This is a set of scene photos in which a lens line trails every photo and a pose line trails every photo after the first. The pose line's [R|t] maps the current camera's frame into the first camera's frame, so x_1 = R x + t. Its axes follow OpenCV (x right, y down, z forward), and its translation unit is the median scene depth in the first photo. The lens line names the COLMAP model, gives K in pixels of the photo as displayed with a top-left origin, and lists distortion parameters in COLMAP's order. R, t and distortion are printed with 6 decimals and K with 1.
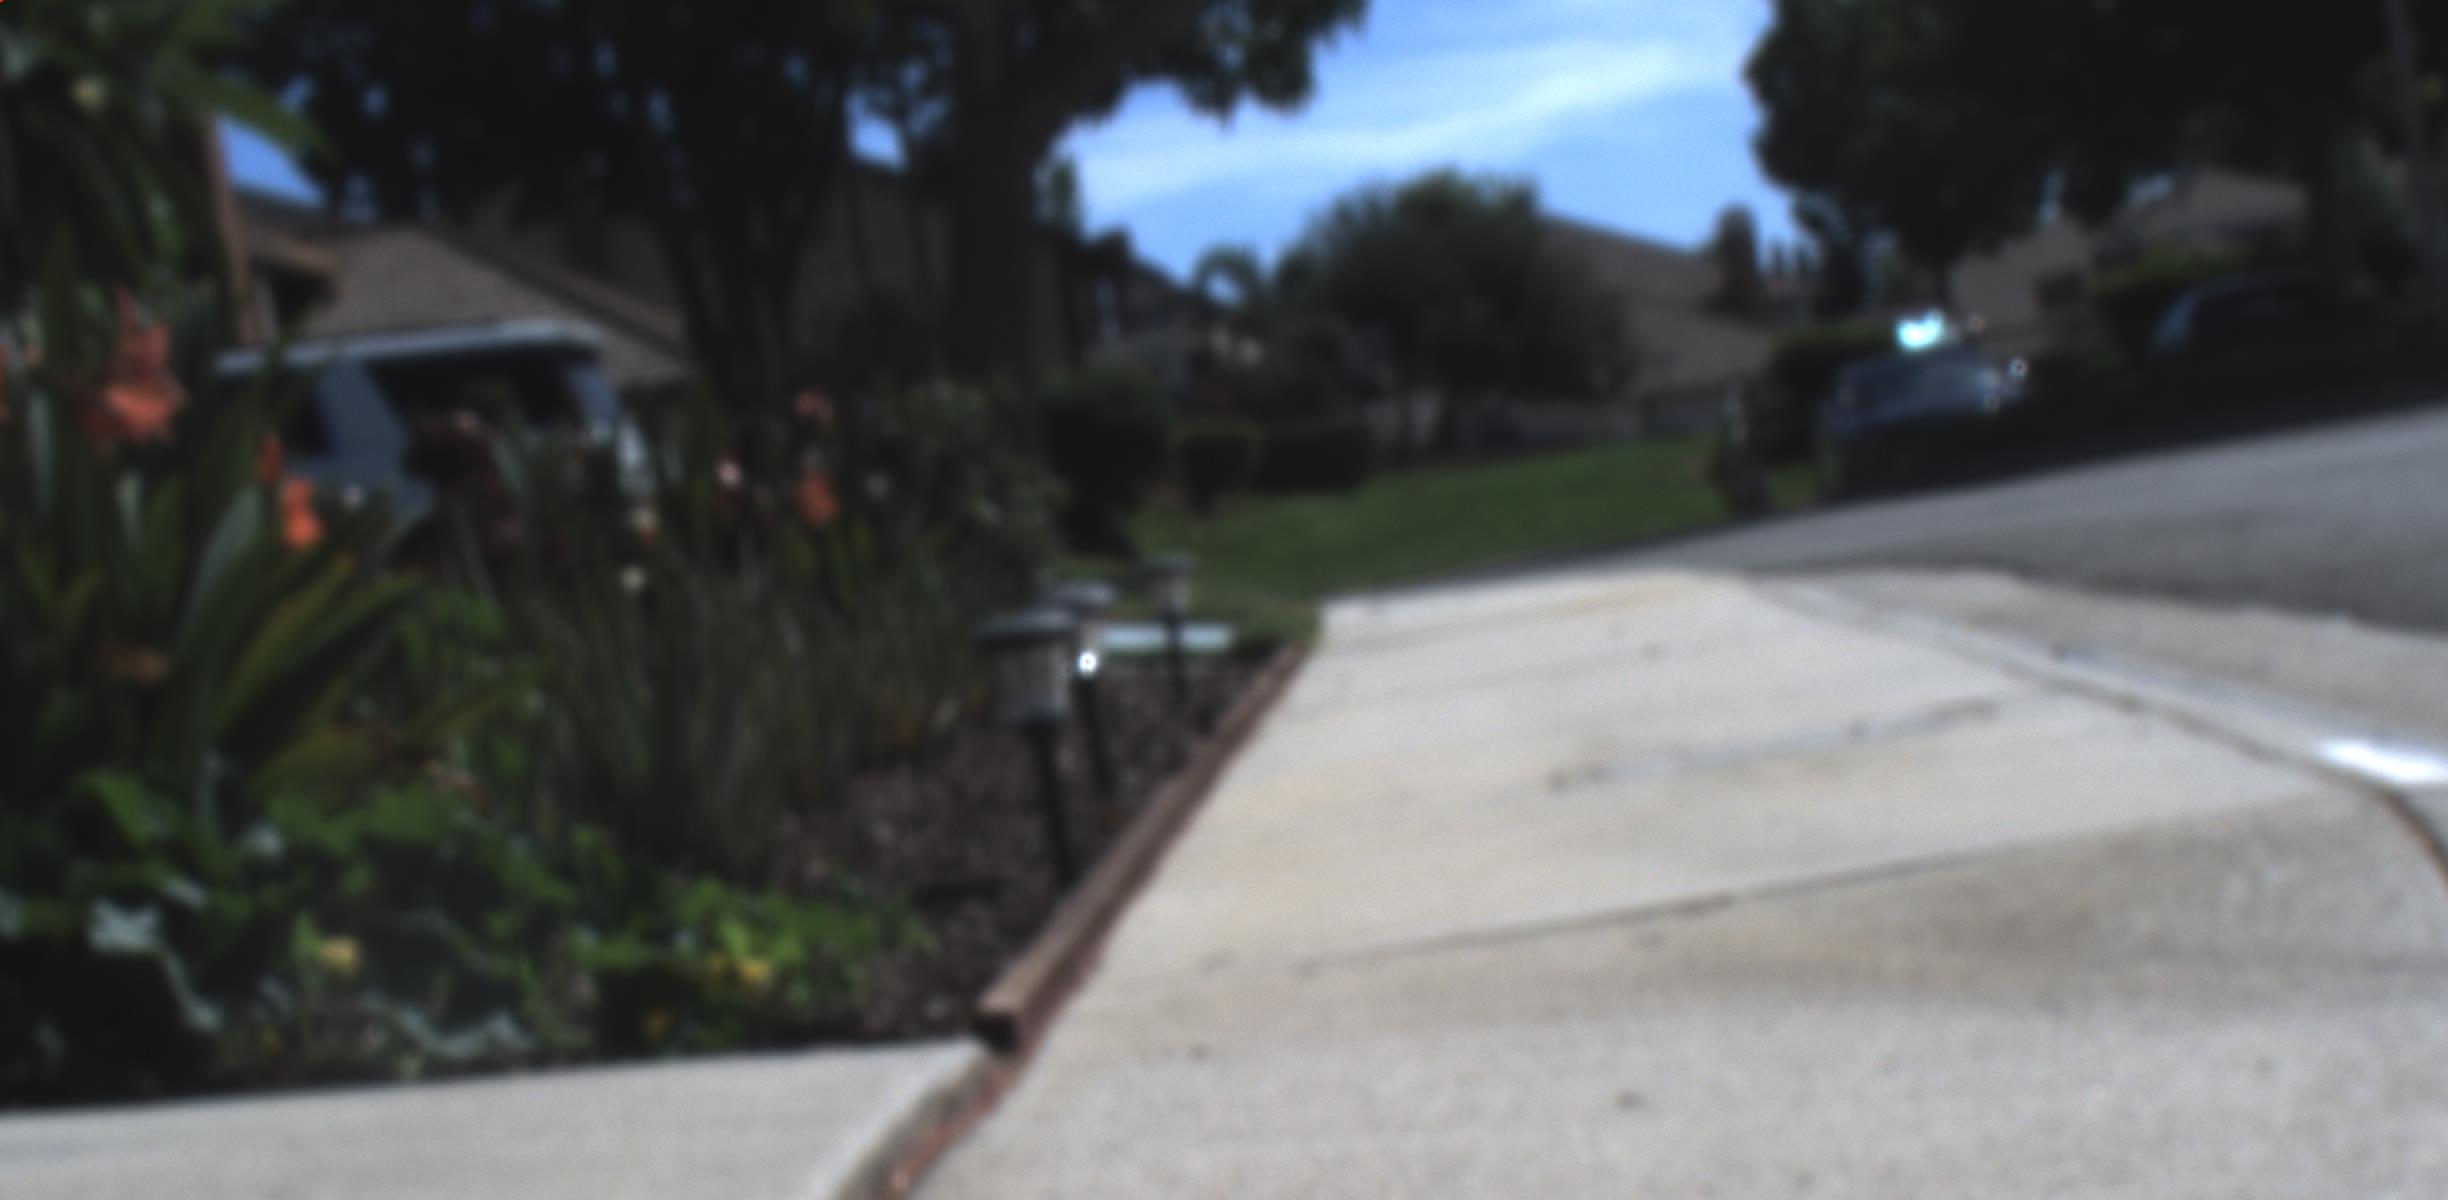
lens RADIAL K [[5331.2, 0, 1218.3], [0, 5331.2, 606.6], [0, 0, 1]] dist [-0.043552, 0.000000]
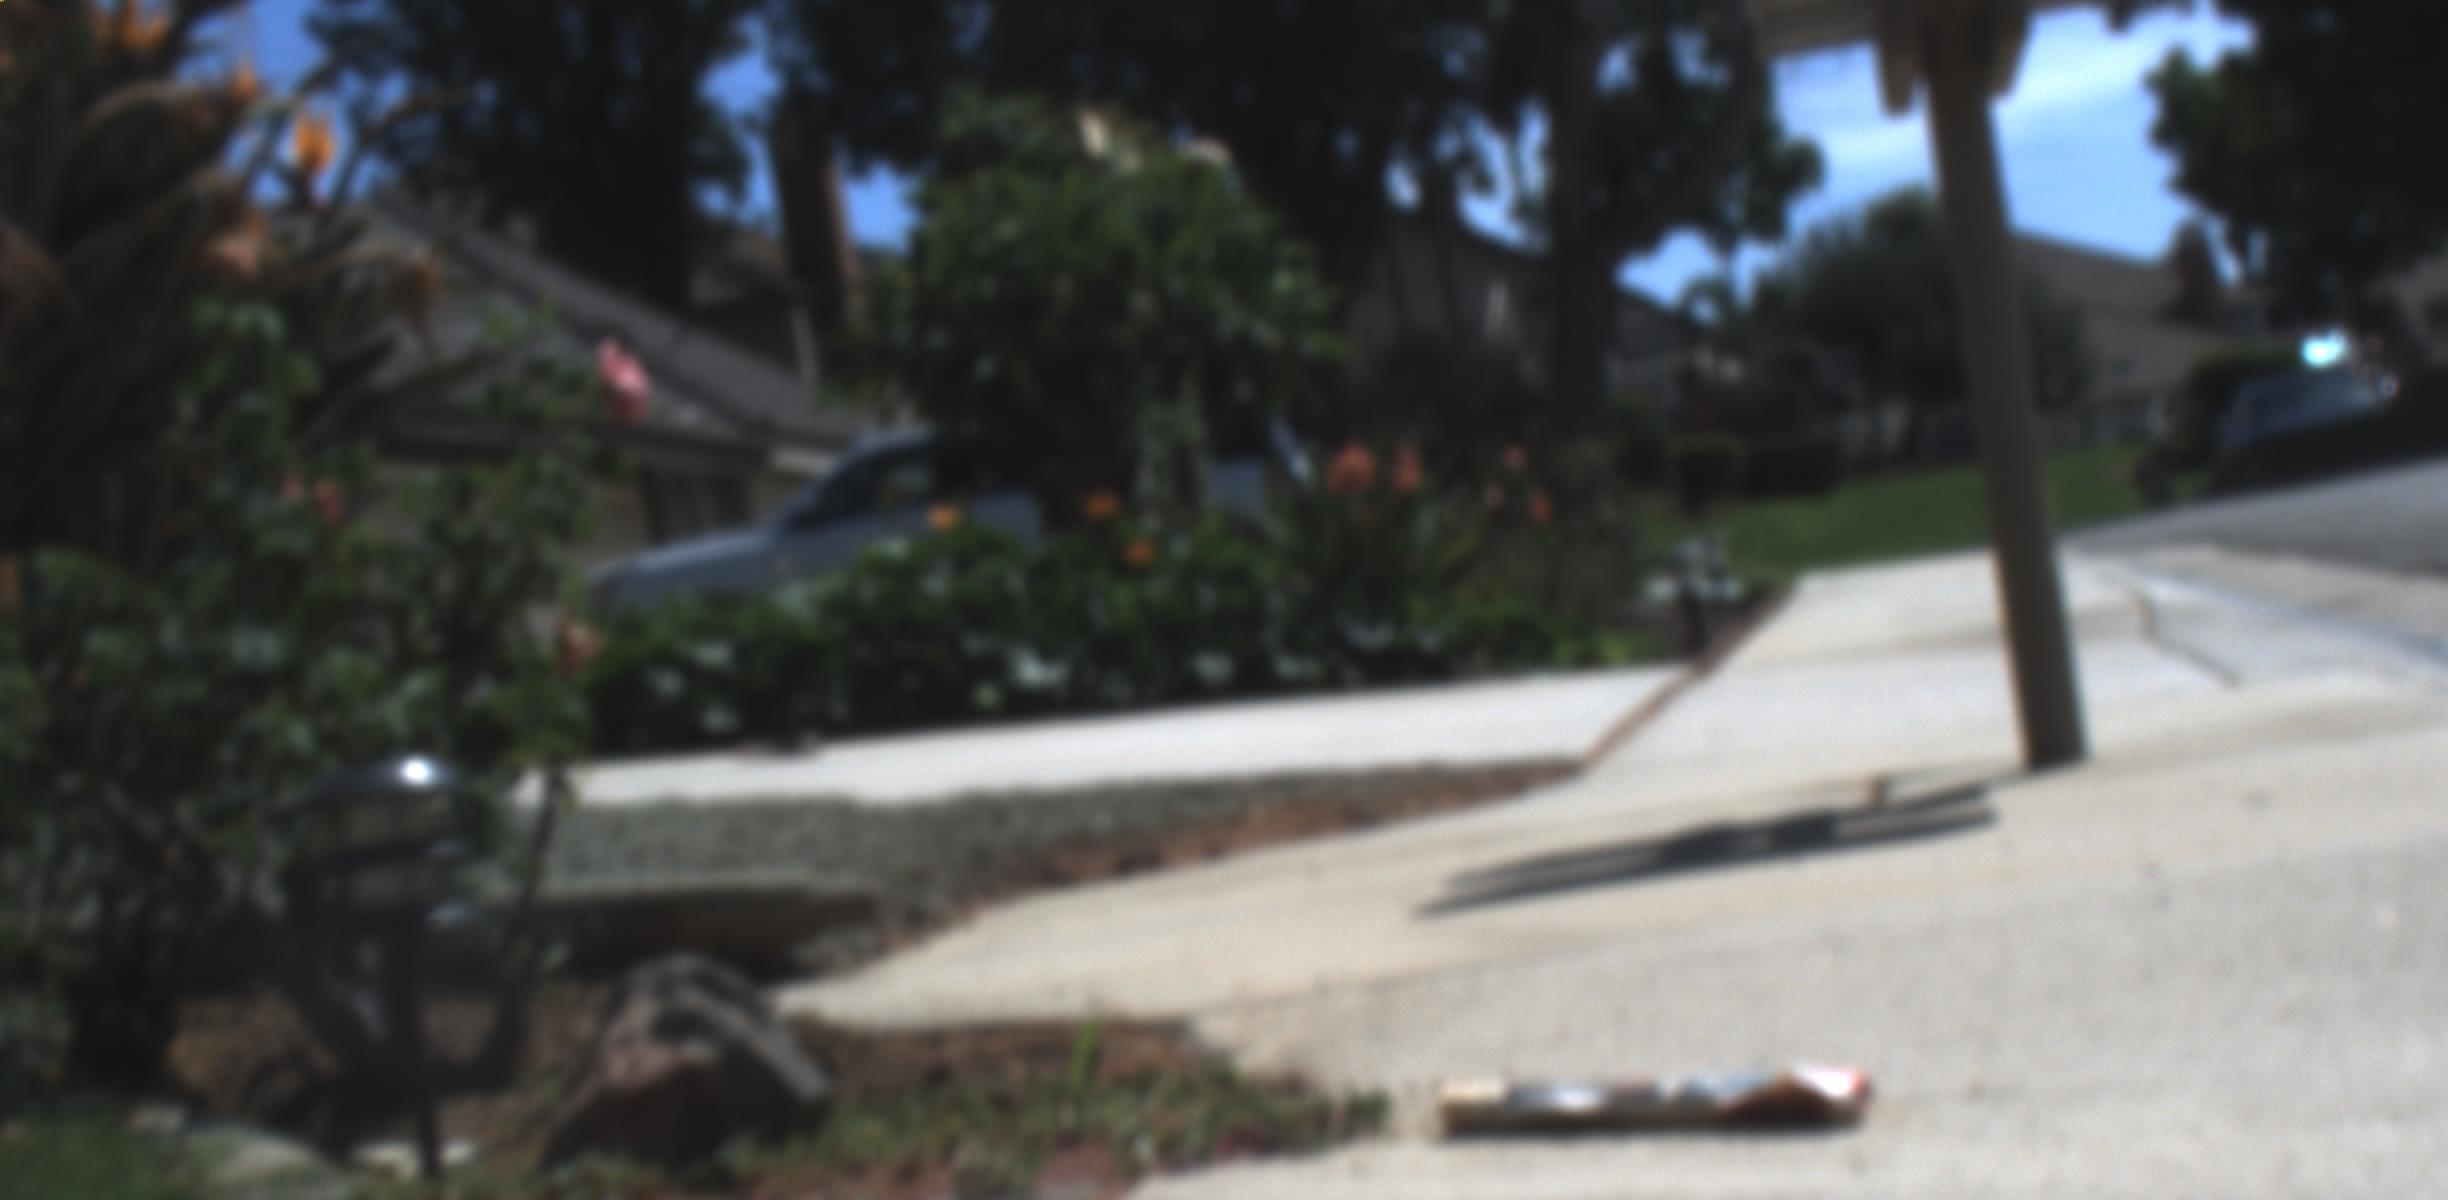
lens RADIAL K [[5331.2, 0, 1251.7], [0, 5331.2, 709.9], [0, 0, 1]] dist [-0.043552, 0.000000]
pose [[0.996507, -0.009058, -0.083015, -0.003048], [0.010551, 0.999790, 0.017559, 0.003128], [0.082838, -0.018374, 0.996394, -0.159475]]
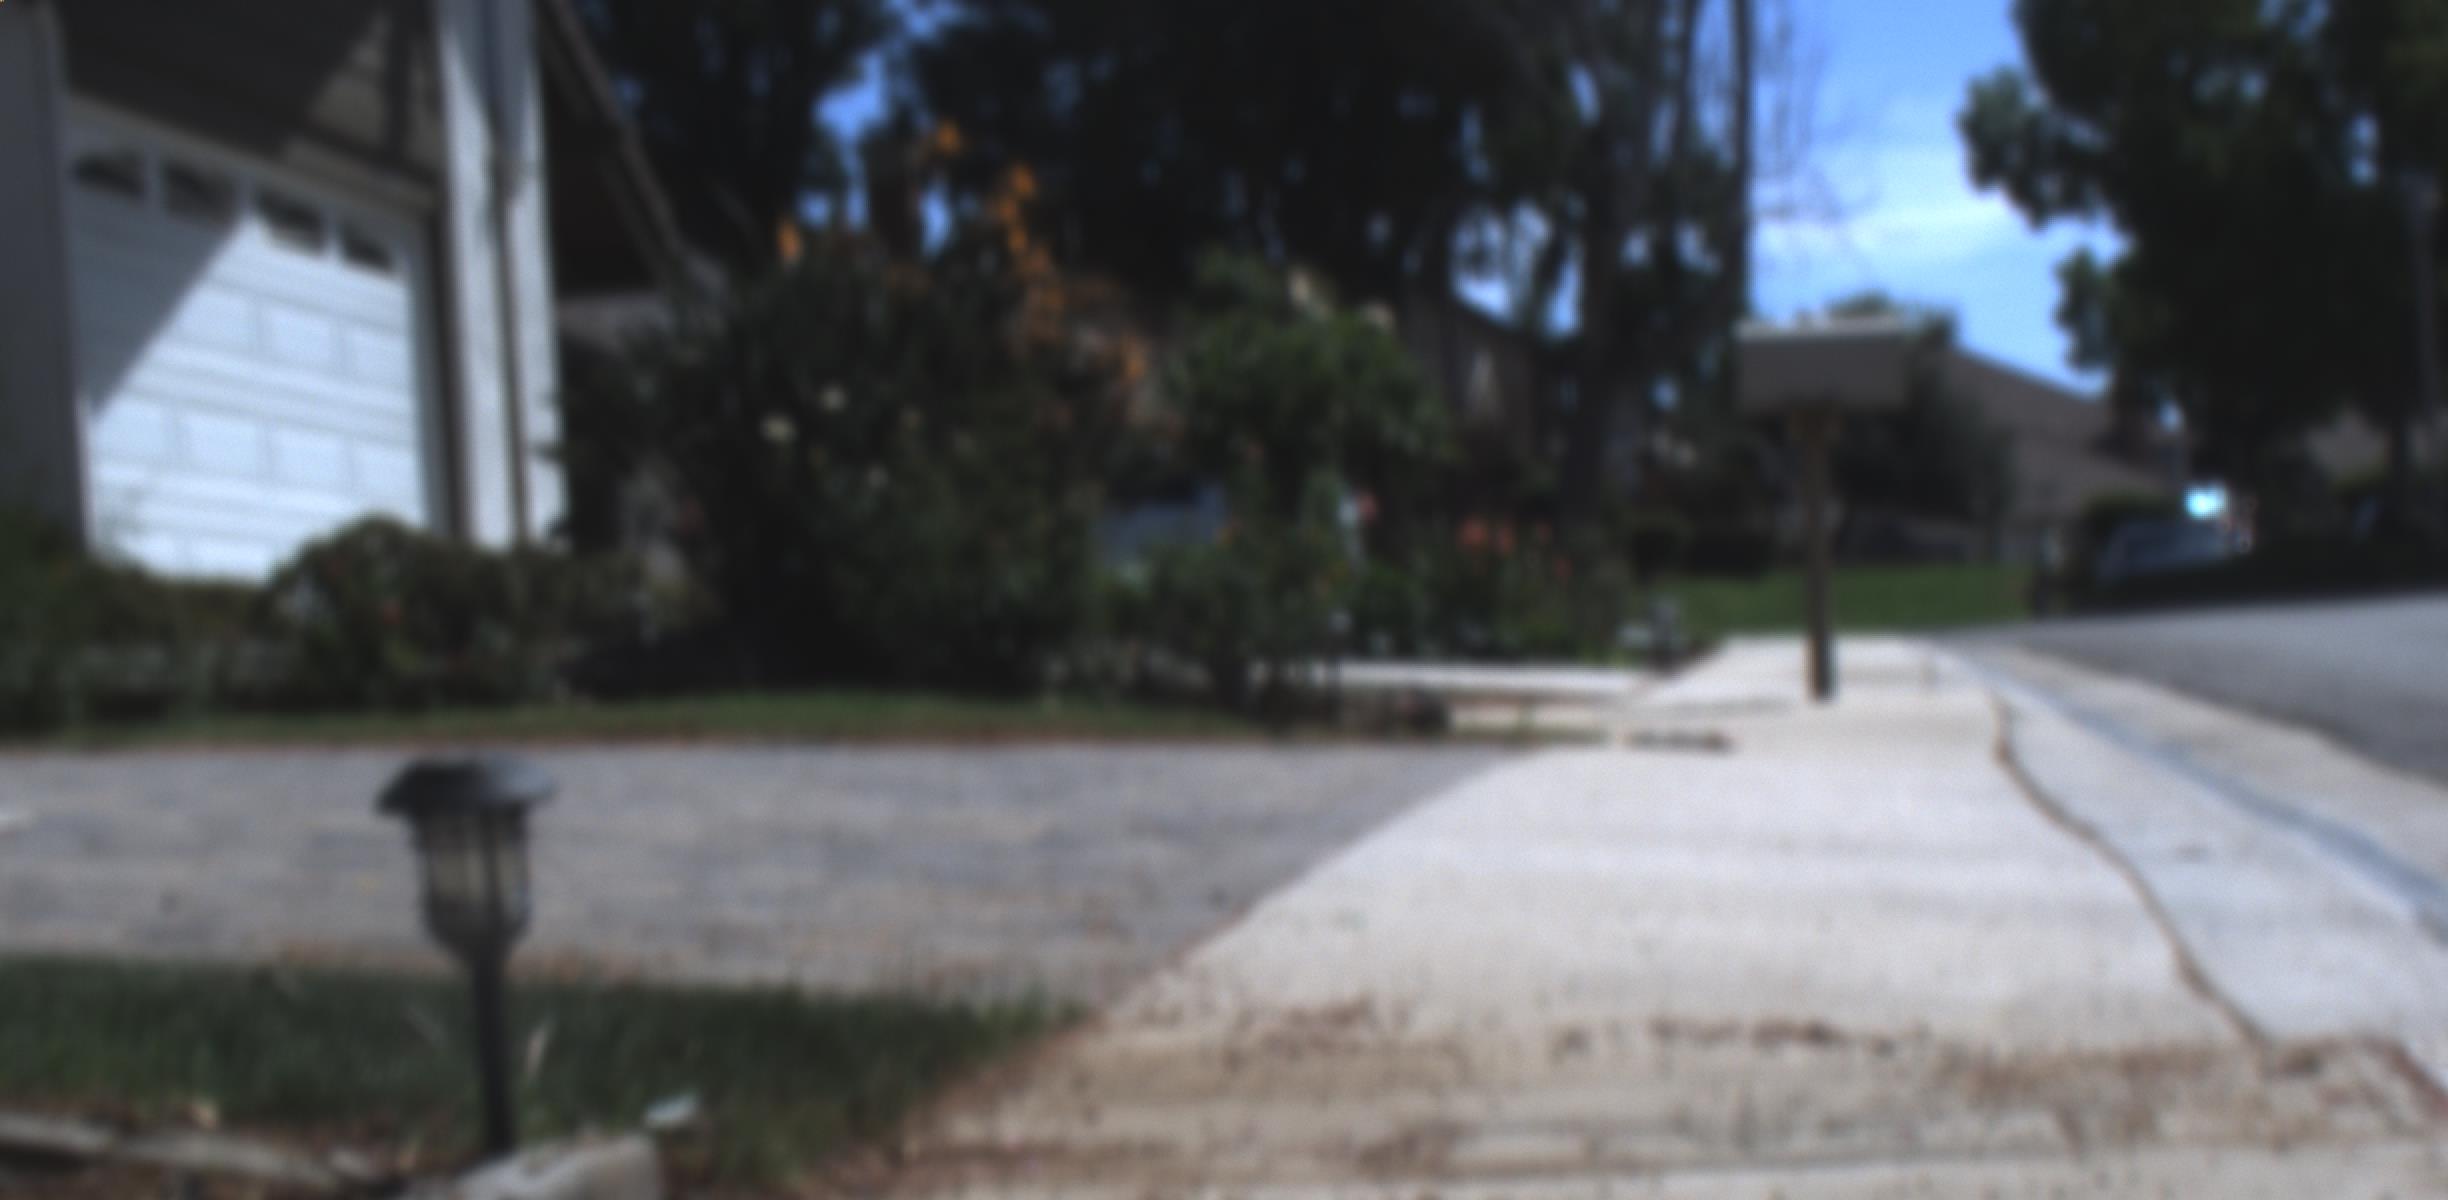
lens RADIAL K [[5331.2, 0, 1239.2], [0, 5331.2, 615.4], [0, 0, 1]] dist [-0.043552, 0.000000]
pose [[0.992135, 0.102702, -0.071555, -0.006344], [-0.103270, 0.994644, -0.004279, 0.006093], [0.070732, 0.011635, 0.997427, -0.320074]]
